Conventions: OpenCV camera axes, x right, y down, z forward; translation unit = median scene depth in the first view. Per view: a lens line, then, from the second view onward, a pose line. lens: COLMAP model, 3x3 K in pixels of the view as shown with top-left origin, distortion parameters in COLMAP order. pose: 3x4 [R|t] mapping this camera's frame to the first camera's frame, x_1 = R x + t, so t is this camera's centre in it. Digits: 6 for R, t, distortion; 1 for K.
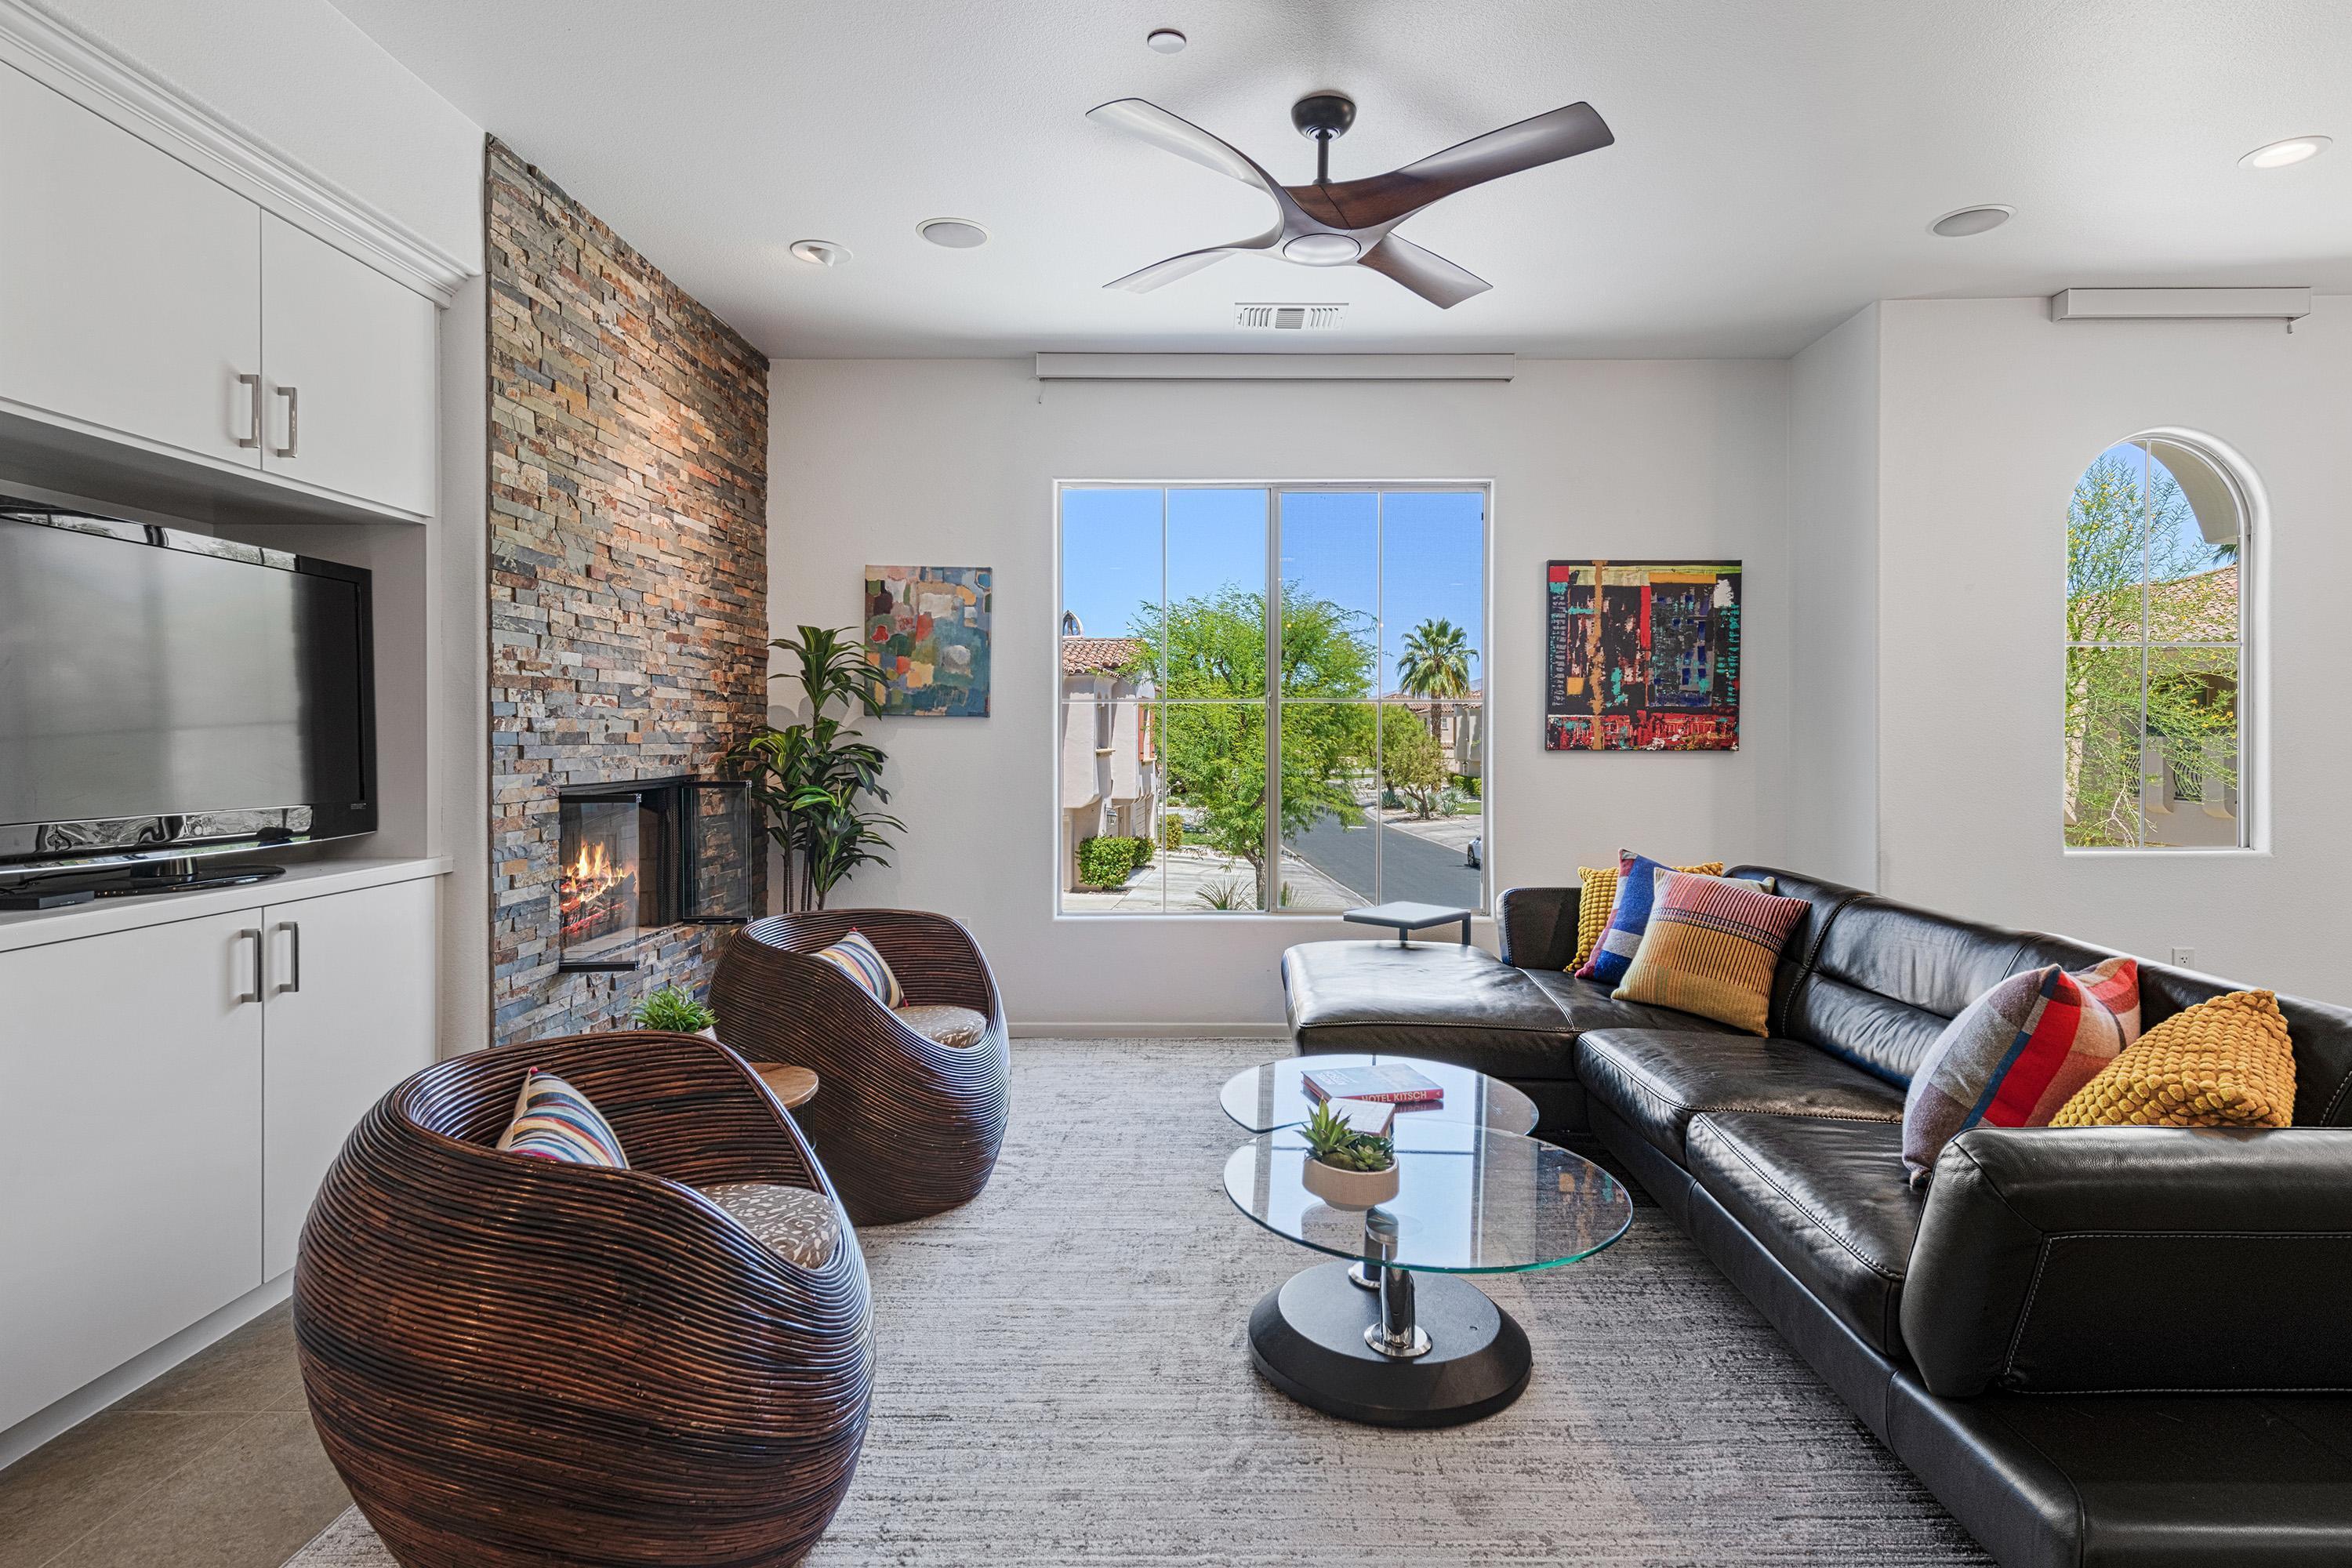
lens RADIAL K [[1195.2, 0, 1183.4], [0, 1195.2, 725.6], [0, 0, 1]] dist [0.021233, -0.000965]
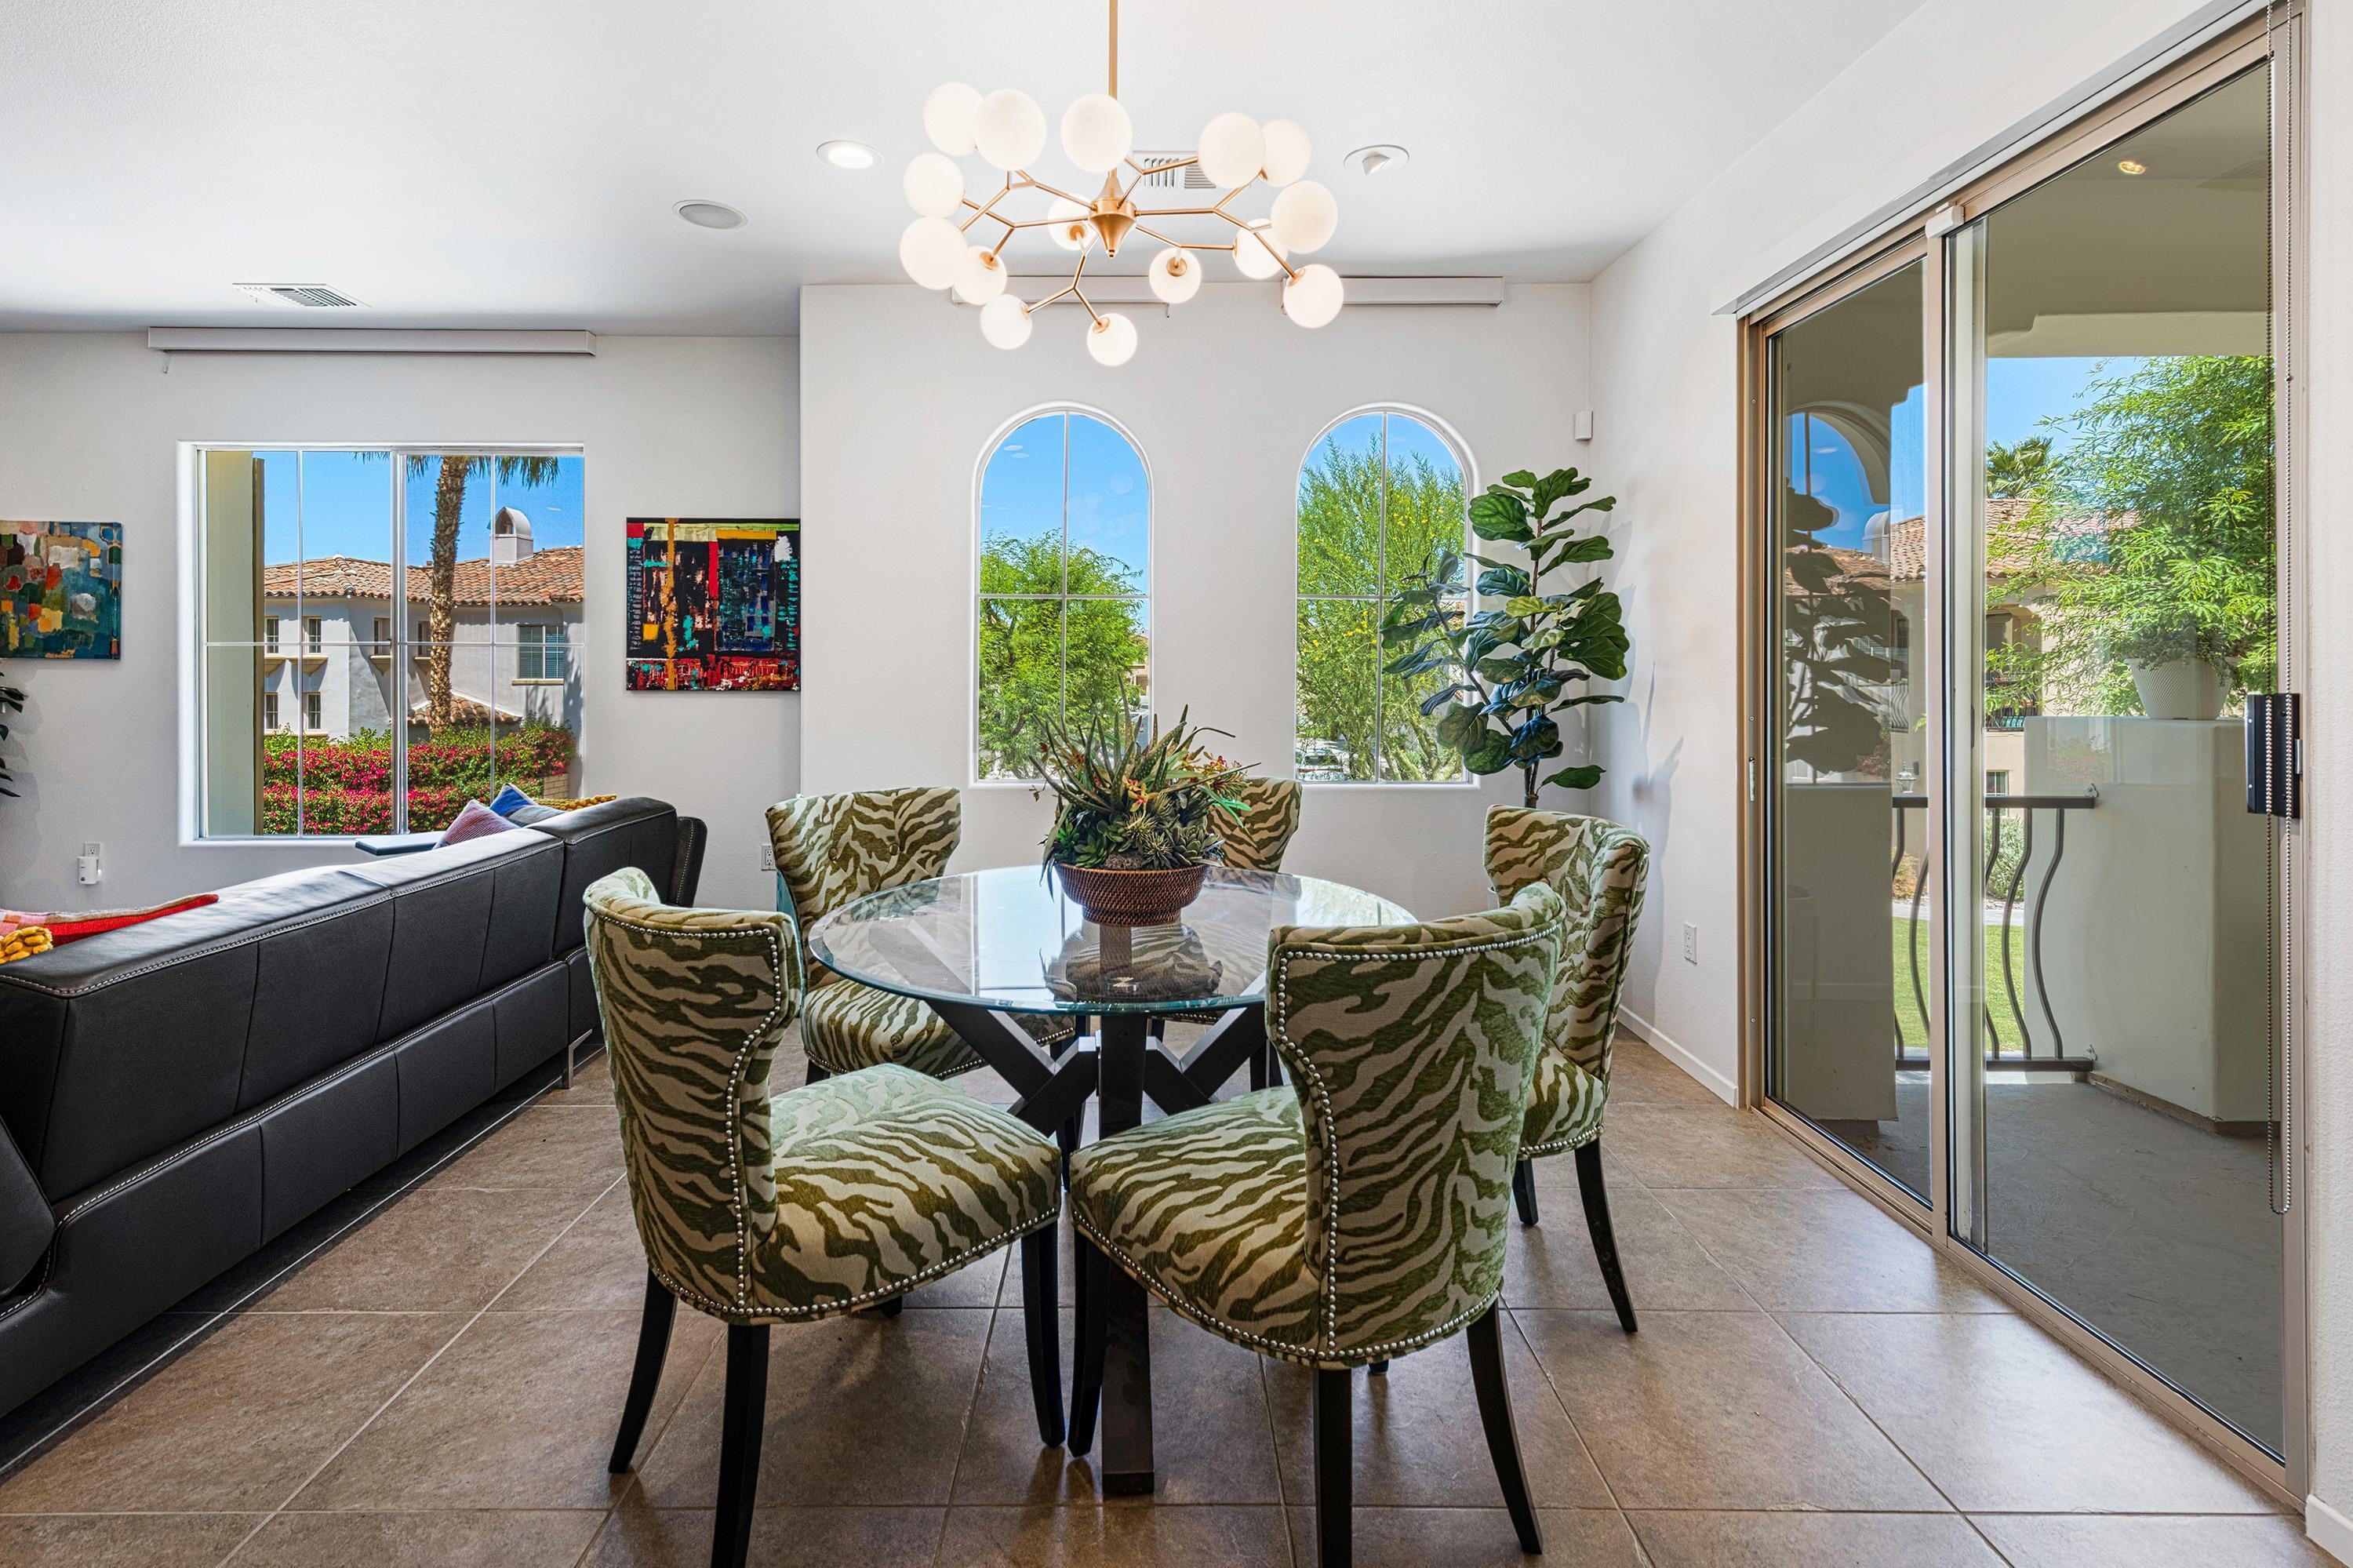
lens RADIAL K [[1069.0, 0, 1172.8], [0, 1069.0, 664.7], [0, 0, 1]] dist [0.000846, -0.000213]
pose [[0.999973, 0.001906, 0.007121, 0.816828], [-0.001975, 0.999951, 0.009733, -0.013766], [-0.007102, -0.009746, 0.999927, 0.012521]]
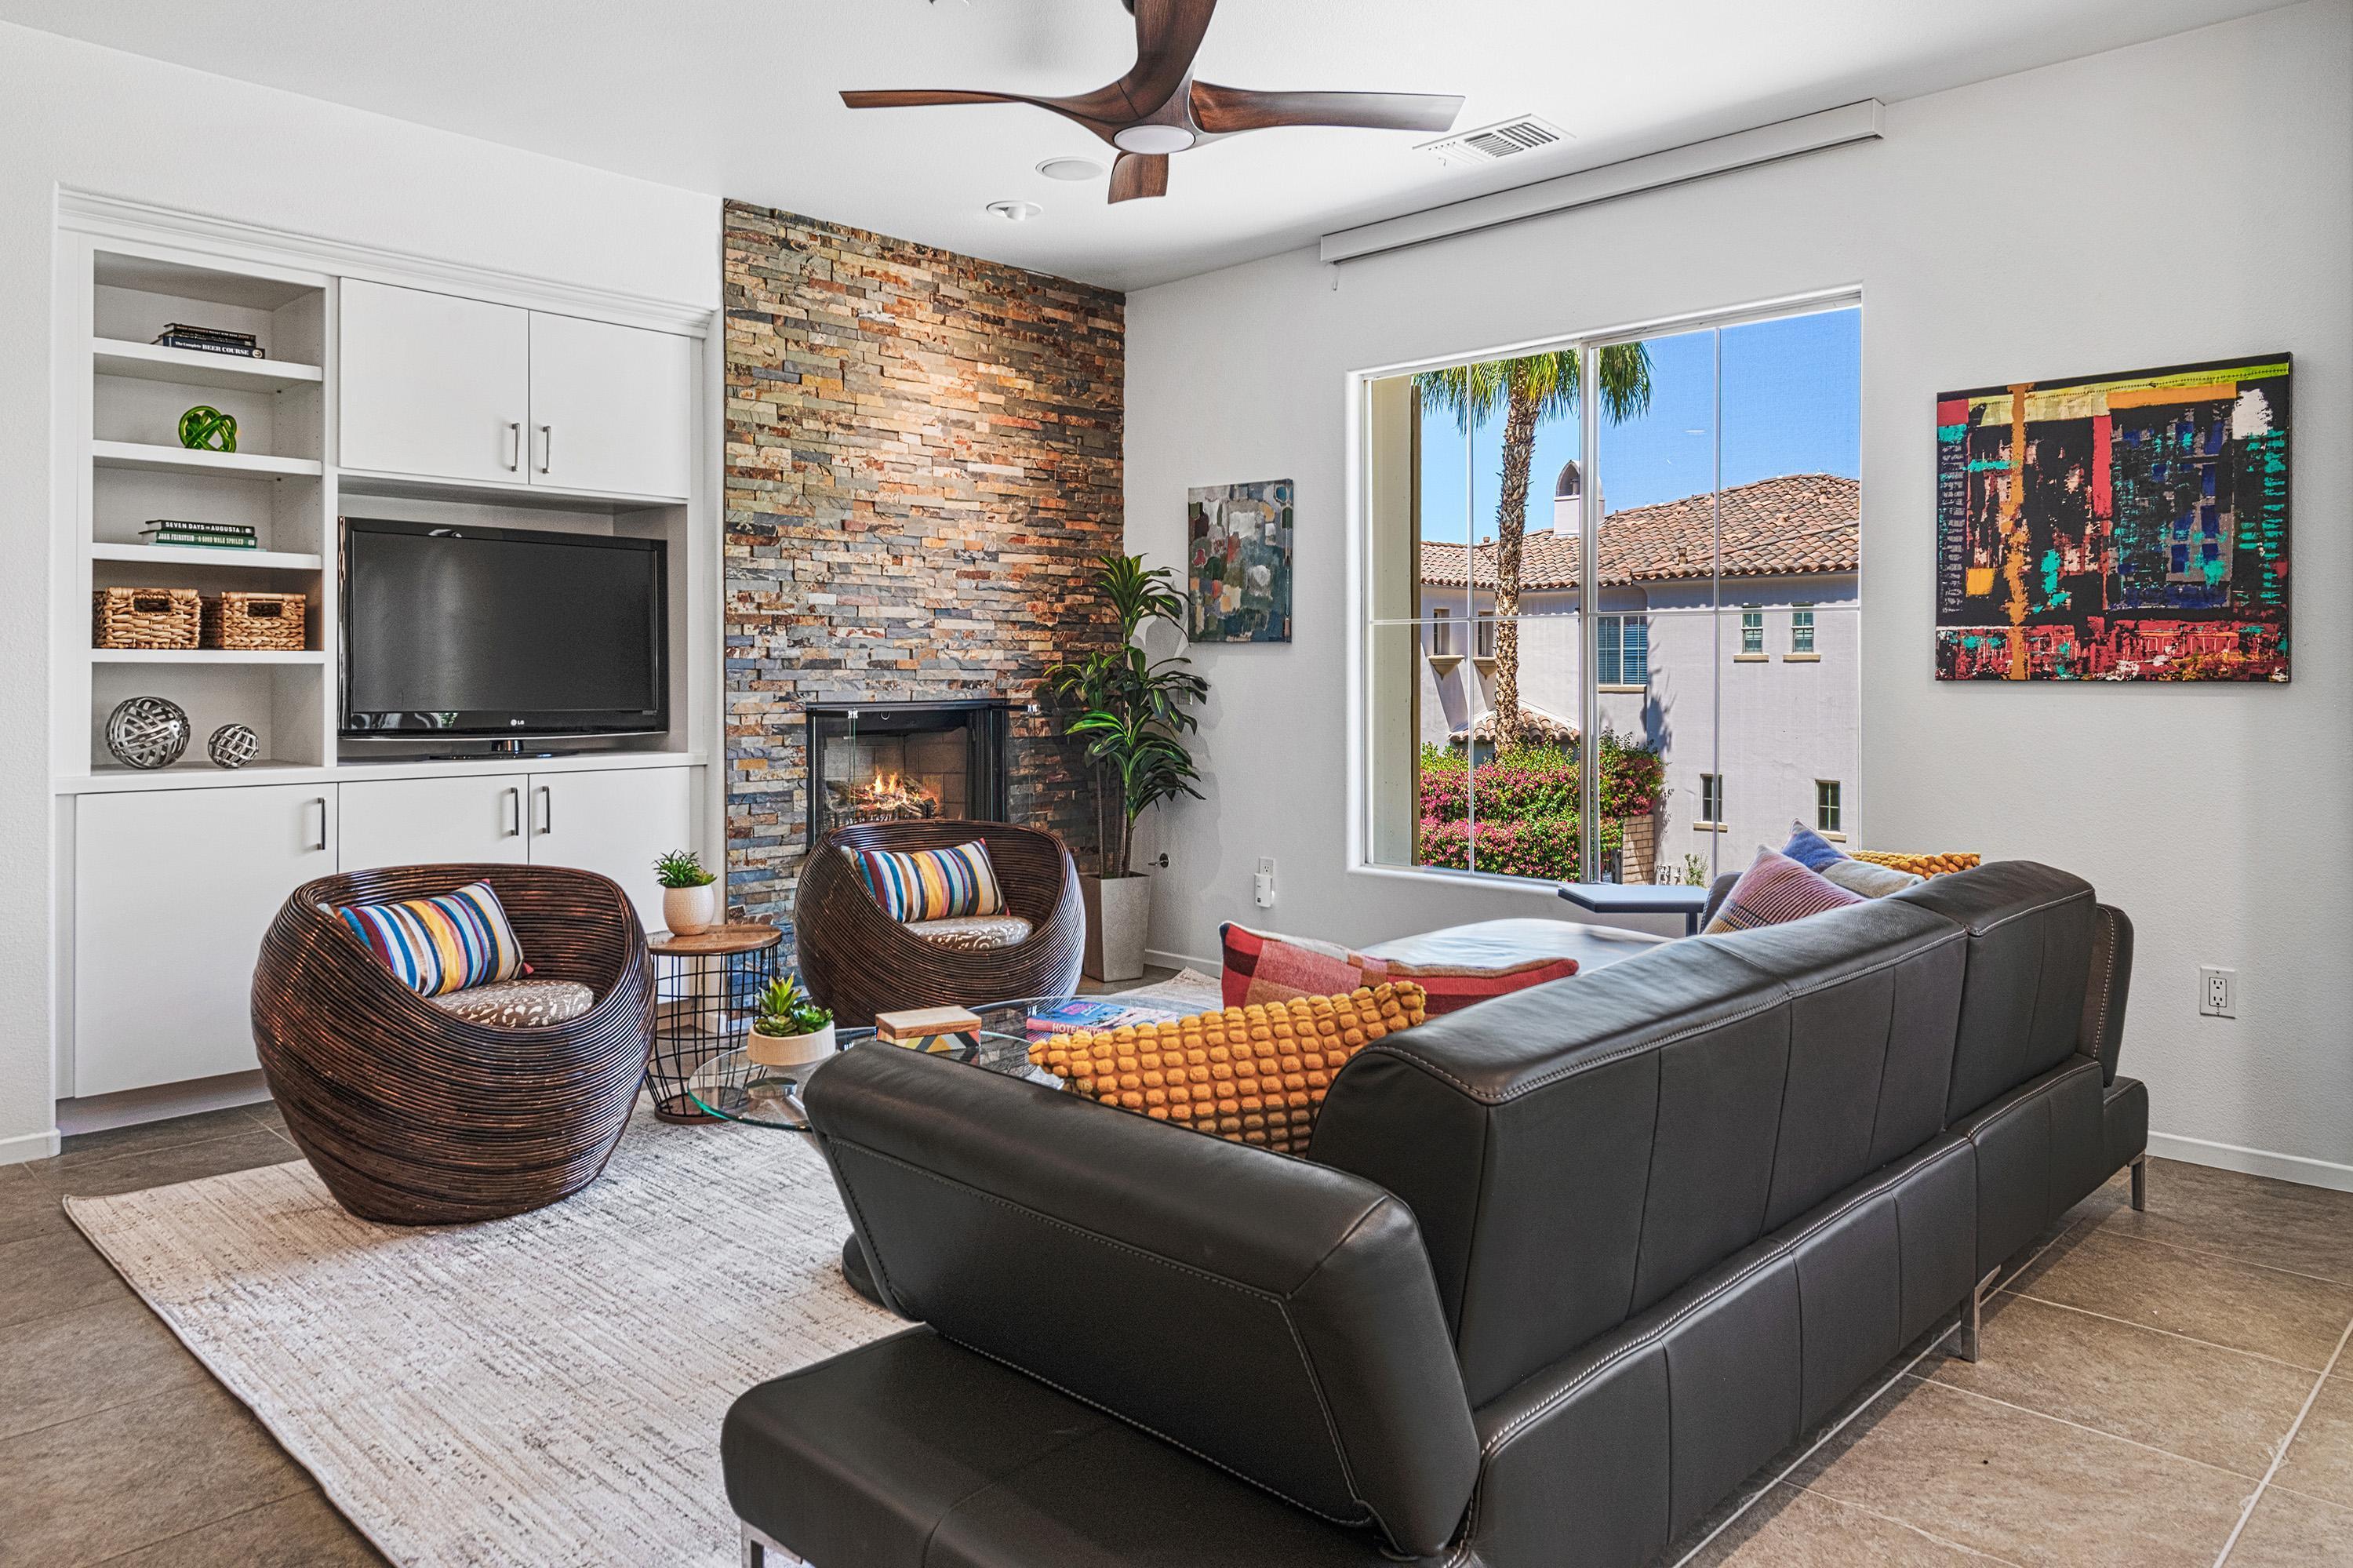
lens RADIAL K [[1521.7, 0, 1174.1], [0, 1521.7, 674.3], [0, 0, 1]] dist [0.002901, -0.001050]
pose [[0.718611, 0.000497, -0.695412, 0.599965], [0.006271, 0.999954, 0.007195, 0.008732], [0.695384, -0.009532, 0.718575, 0.100977]]
